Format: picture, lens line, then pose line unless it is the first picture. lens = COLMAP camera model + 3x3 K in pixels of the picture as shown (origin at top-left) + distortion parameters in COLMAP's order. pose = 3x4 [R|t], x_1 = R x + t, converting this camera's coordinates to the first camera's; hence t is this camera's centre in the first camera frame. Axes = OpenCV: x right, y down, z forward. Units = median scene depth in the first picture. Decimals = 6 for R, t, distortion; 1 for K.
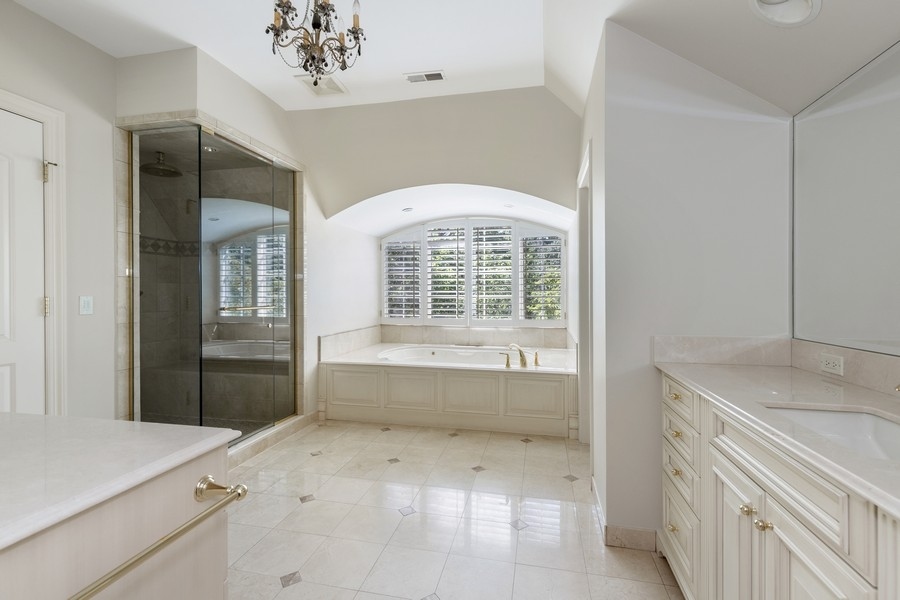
lens RADIAL K [[409.2, 0, 453.0], [0, 409.2, 294.0], [0, 0, 1]] dist [0.003910, 0.000413]
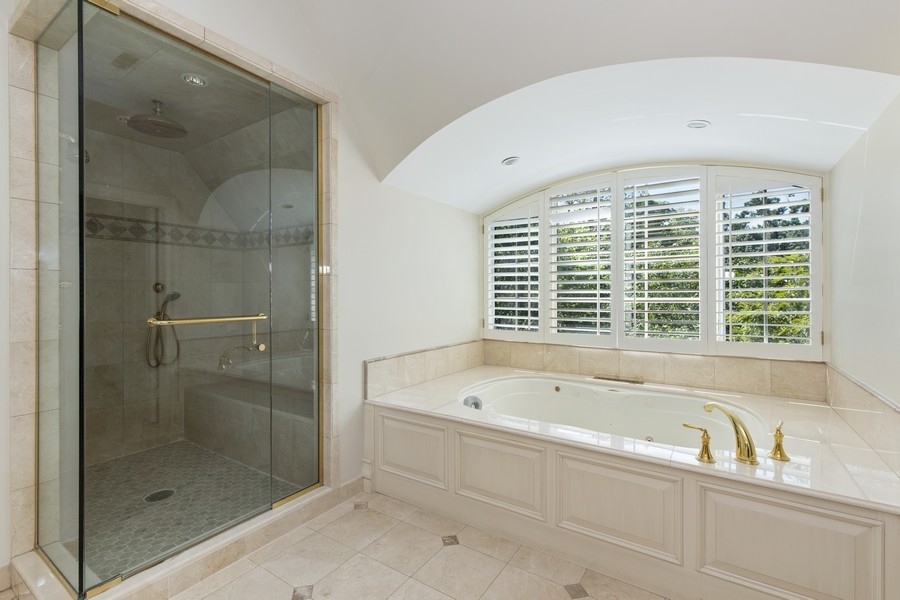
lens RADIAL K [[409.2, 0, 453.0], [0, 409.2, 294.0], [0, 0, 1]] dist [0.003910, 0.000413]
pose [[0.934379, -0.003215, -0.356267, 0.031300], [0.001228, 0.999982, -0.005804, 0.001564], [0.356279, 0.004986, 0.934366, 0.410093]]
